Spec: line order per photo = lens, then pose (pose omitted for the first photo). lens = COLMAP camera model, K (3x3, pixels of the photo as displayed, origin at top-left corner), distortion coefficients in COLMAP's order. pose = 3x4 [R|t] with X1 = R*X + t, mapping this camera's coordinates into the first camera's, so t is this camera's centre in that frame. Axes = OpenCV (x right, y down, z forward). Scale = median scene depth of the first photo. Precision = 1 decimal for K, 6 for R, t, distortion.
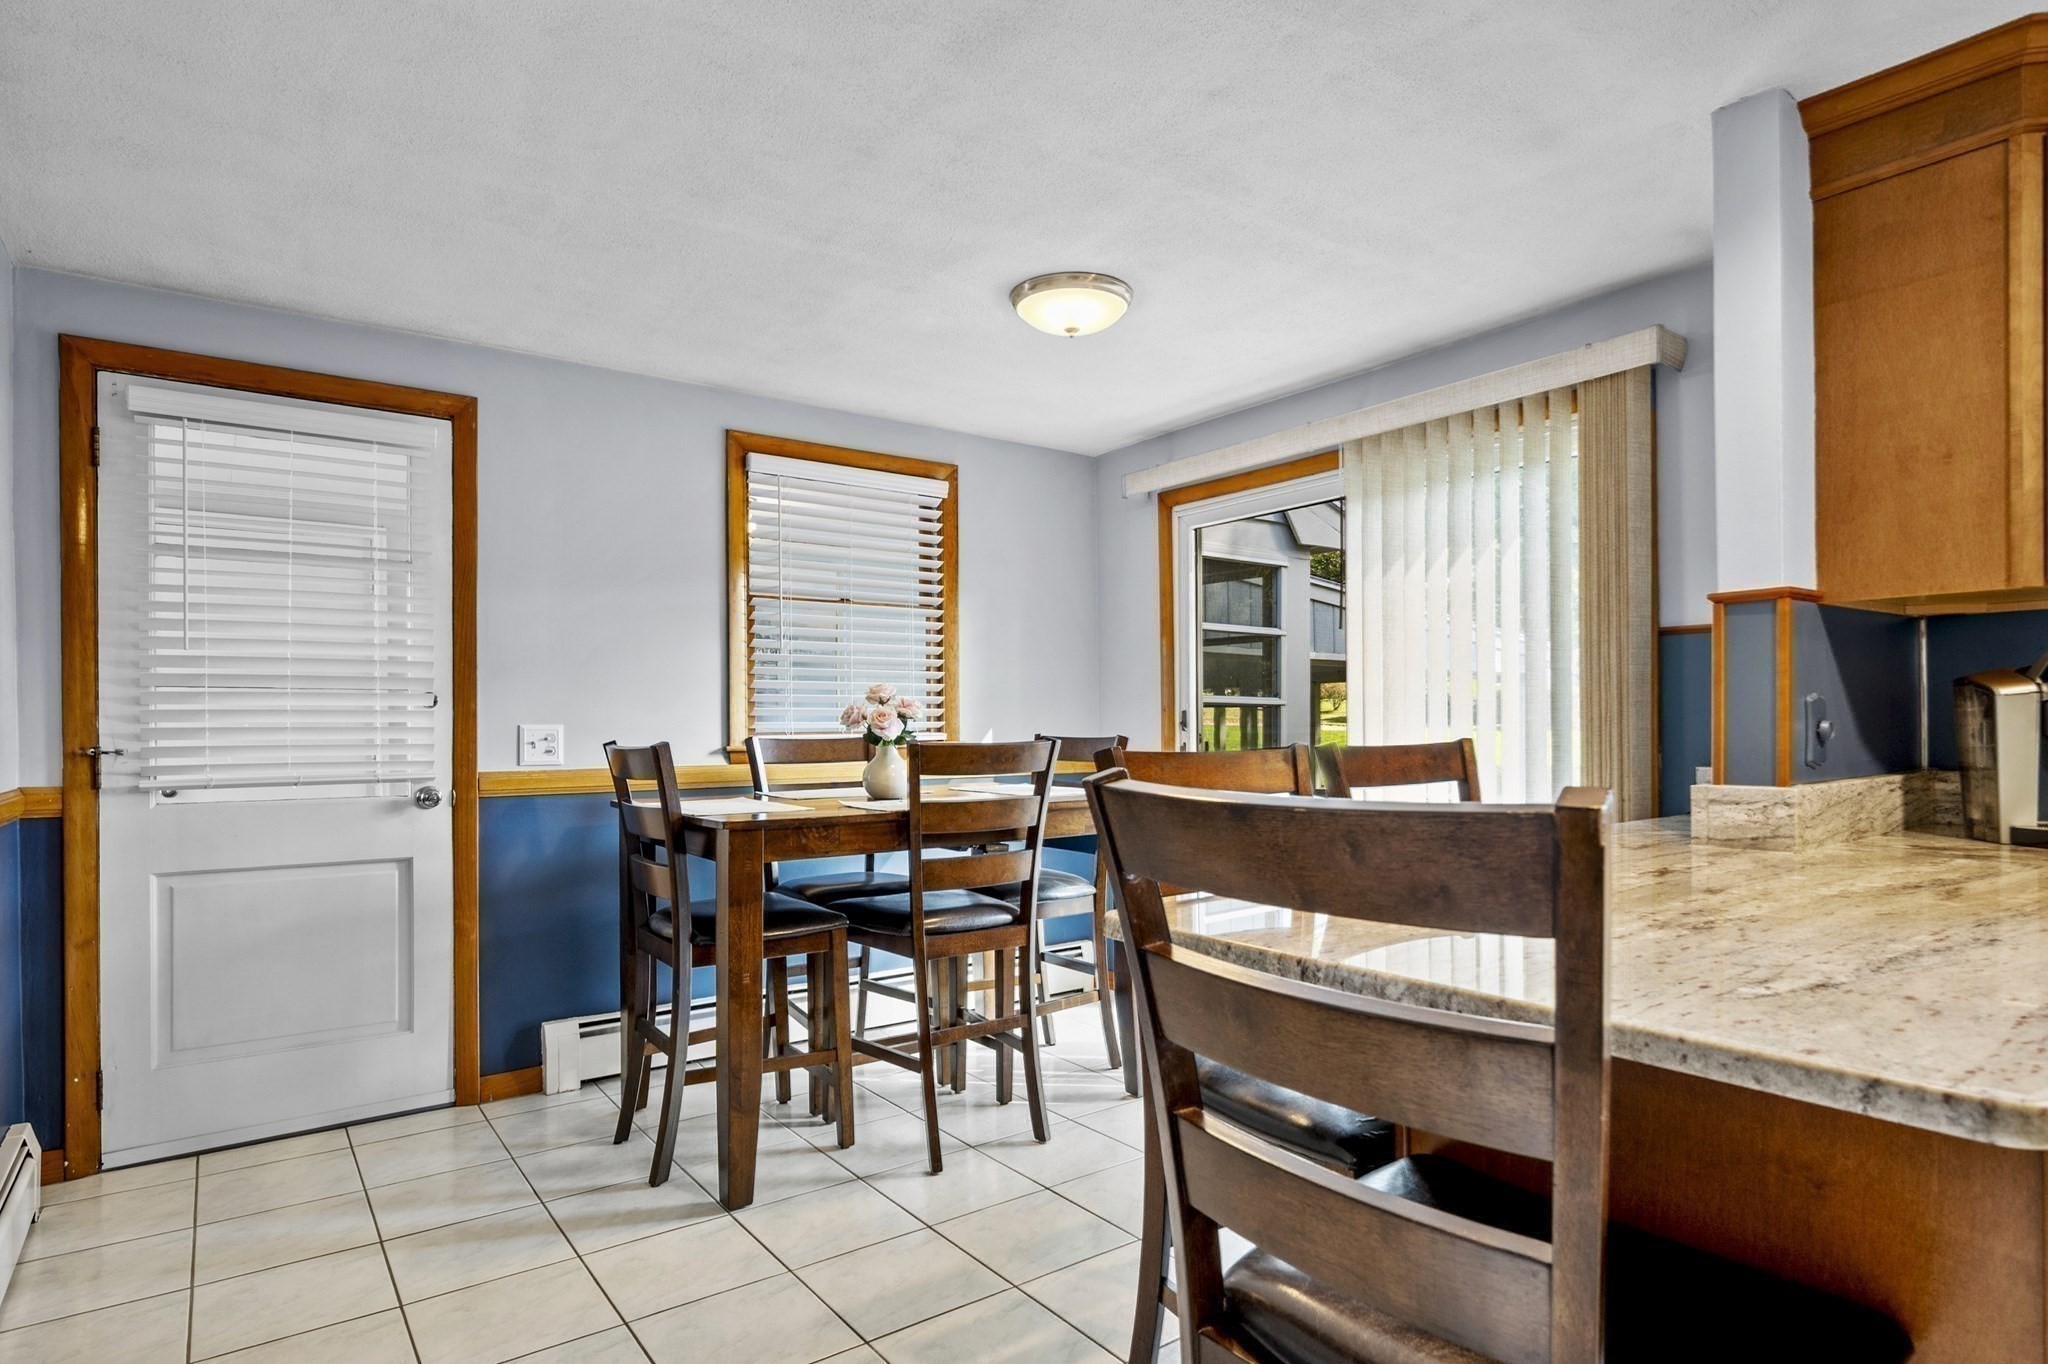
lens RADIAL K [[1110.9, 0, 1033.5], [0, 1110.9, 729.7], [0, 0, 1]] dist [0.000602, 0.001356]
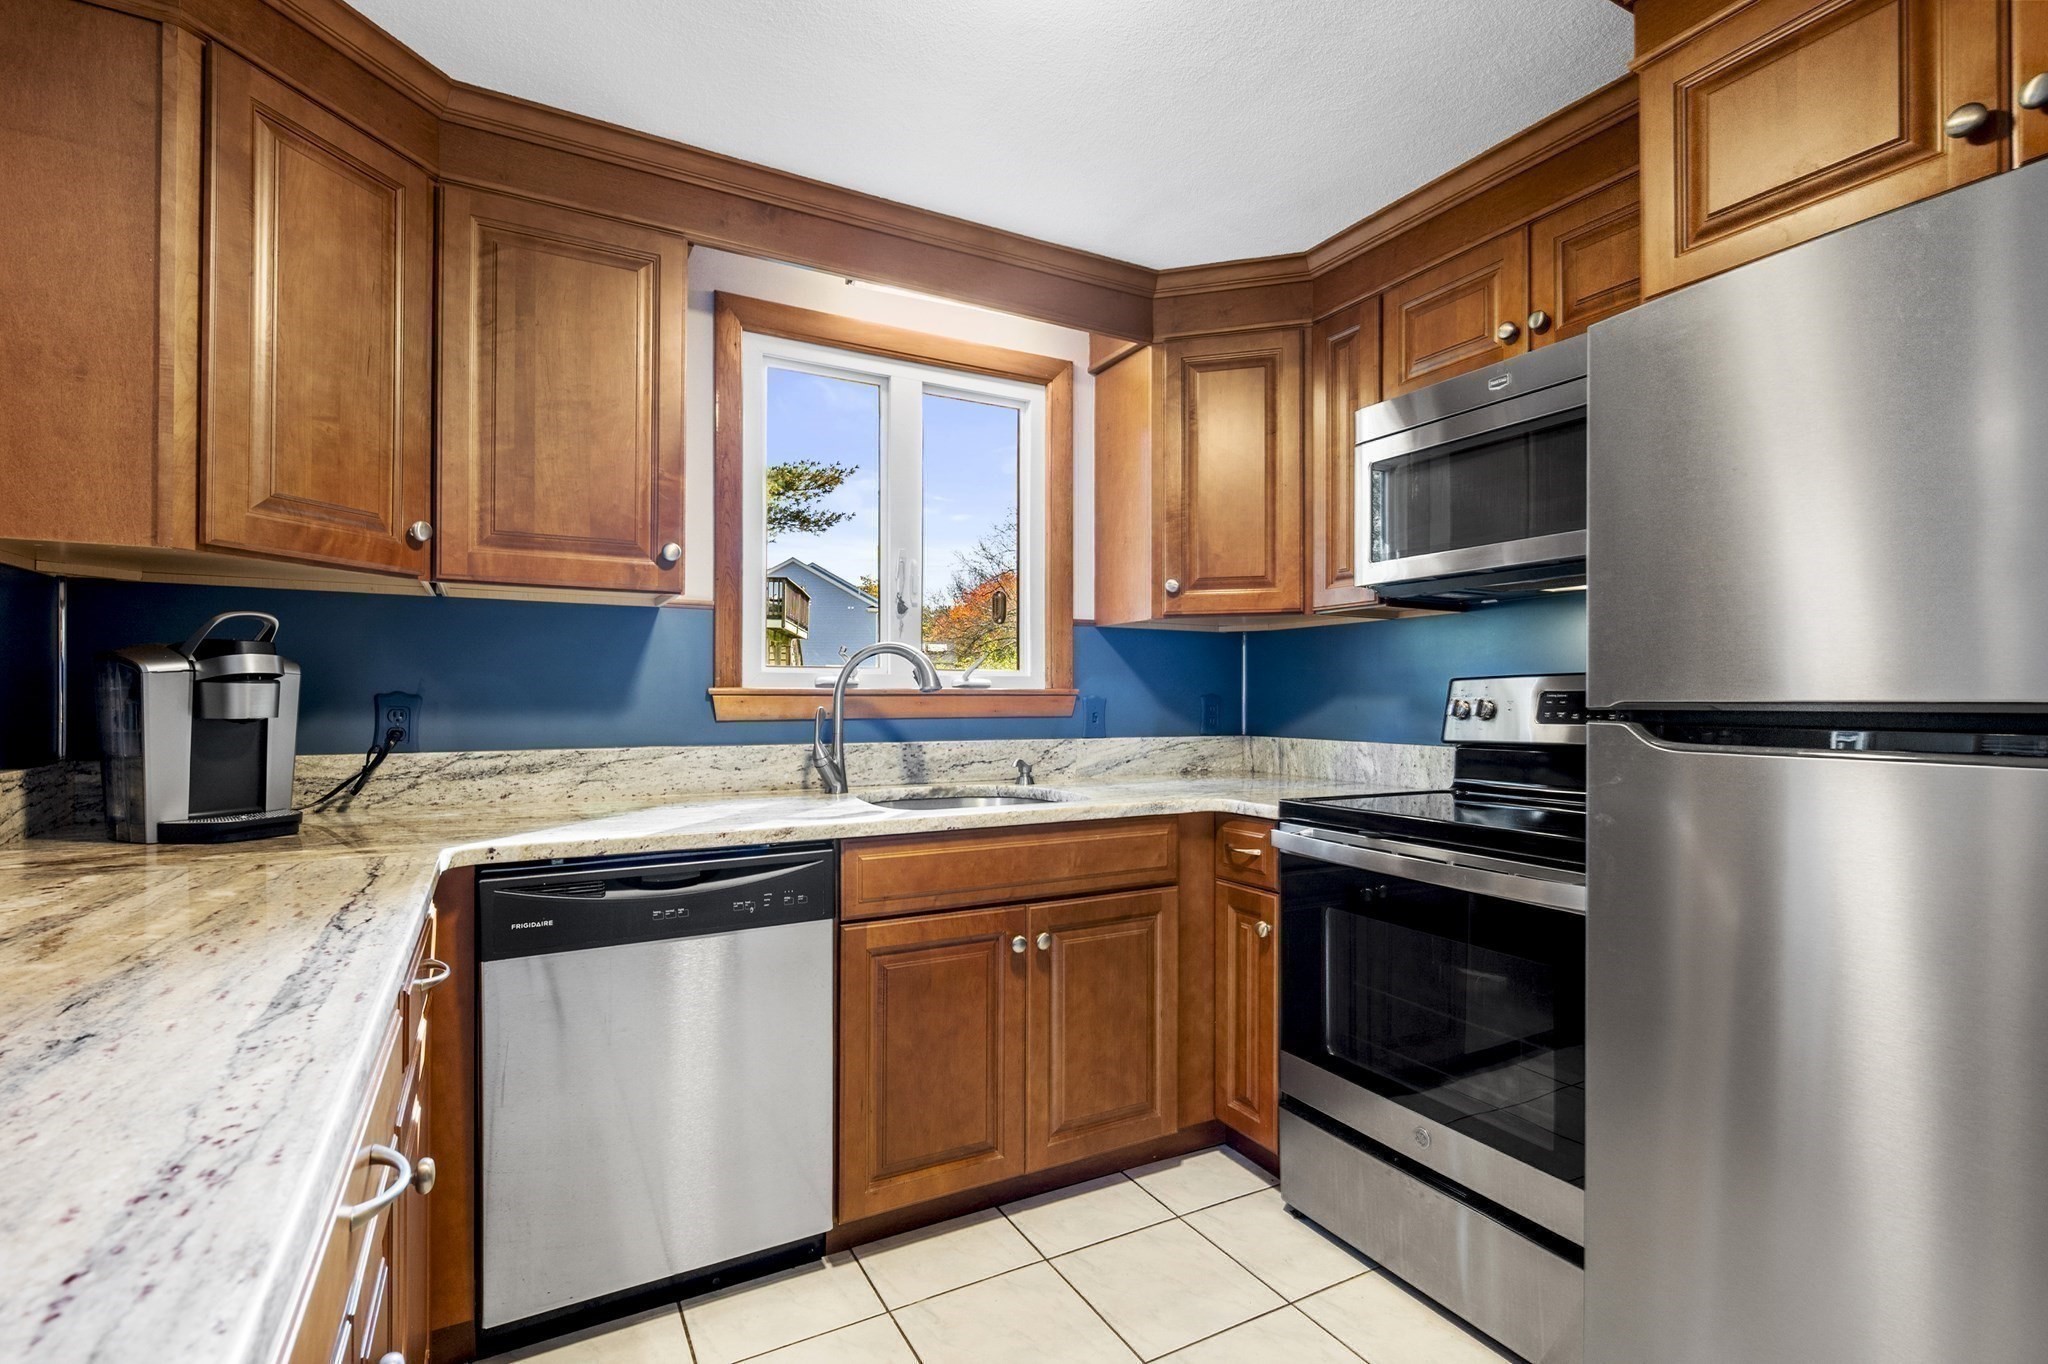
lens RADIAL K [[946.5, 0, 1024.0], [0, 946.5, 682.0], [0, 0, 1]] dist [-0.004694, -0.000051]
pose [[0.128220, 0.024727, 0.991437, 0.226244], [0.005943, 0.999652, -0.025700, -0.000663], [-0.991728, 0.009187, 0.128028, 0.225723]]
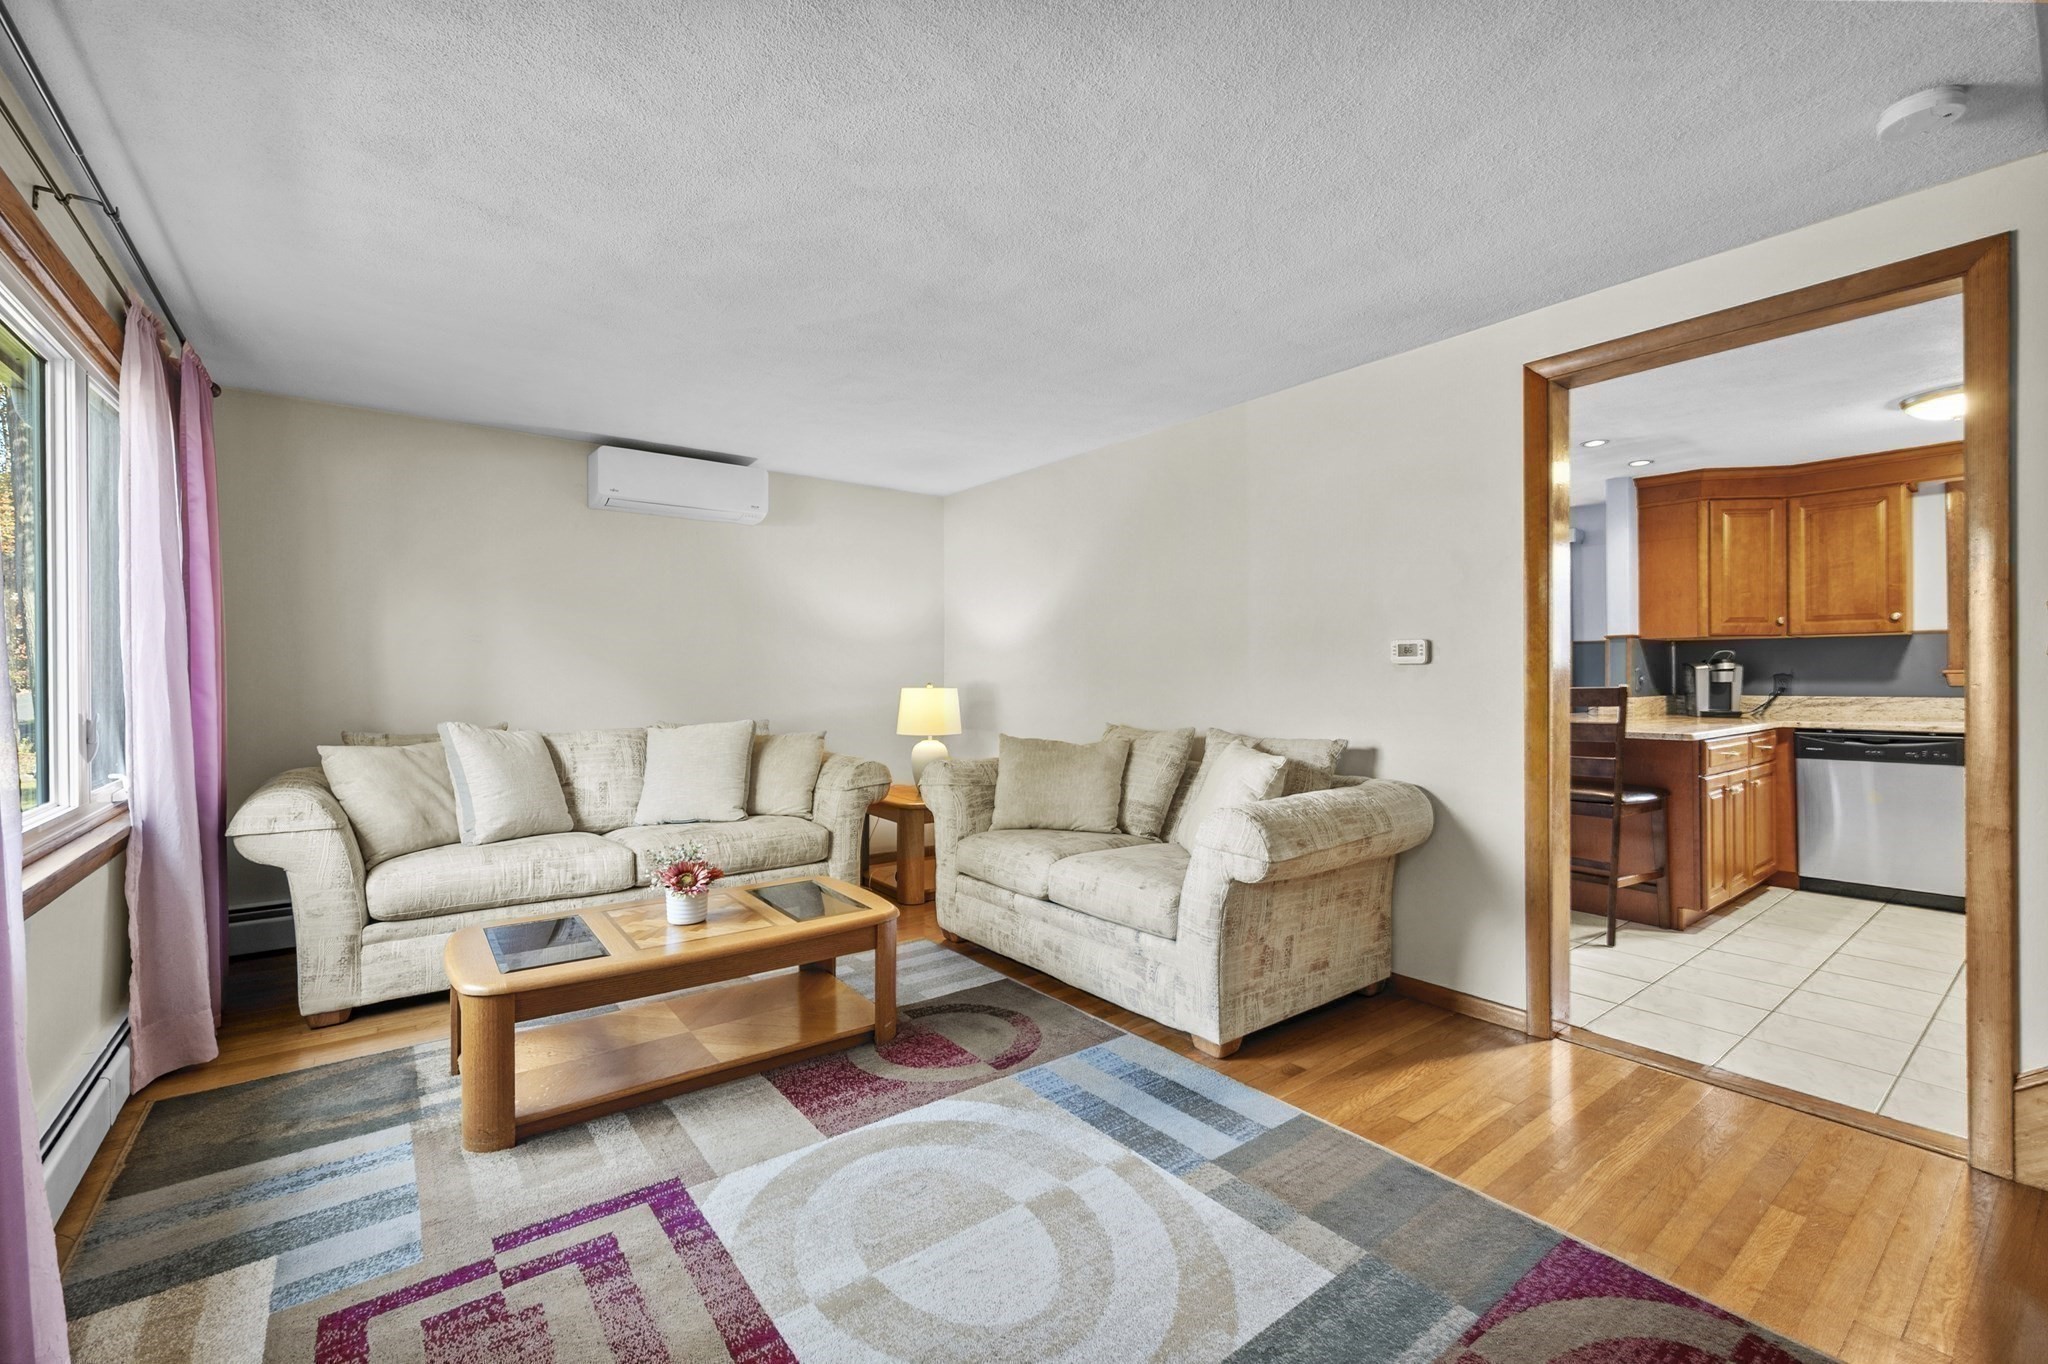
lens RADIAL K [[851.3, 0, 1024.0], [0, 851.3, 682.0], [0, 0, 1]] dist [-0.005312, -0.000321]
pose [[0.999647, 0.006697, 0.025718, -1.077594], [-0.006541, 0.999960, -0.006123, 0.032319], [-0.025757, 0.005953, 0.999650, -1.327389]]
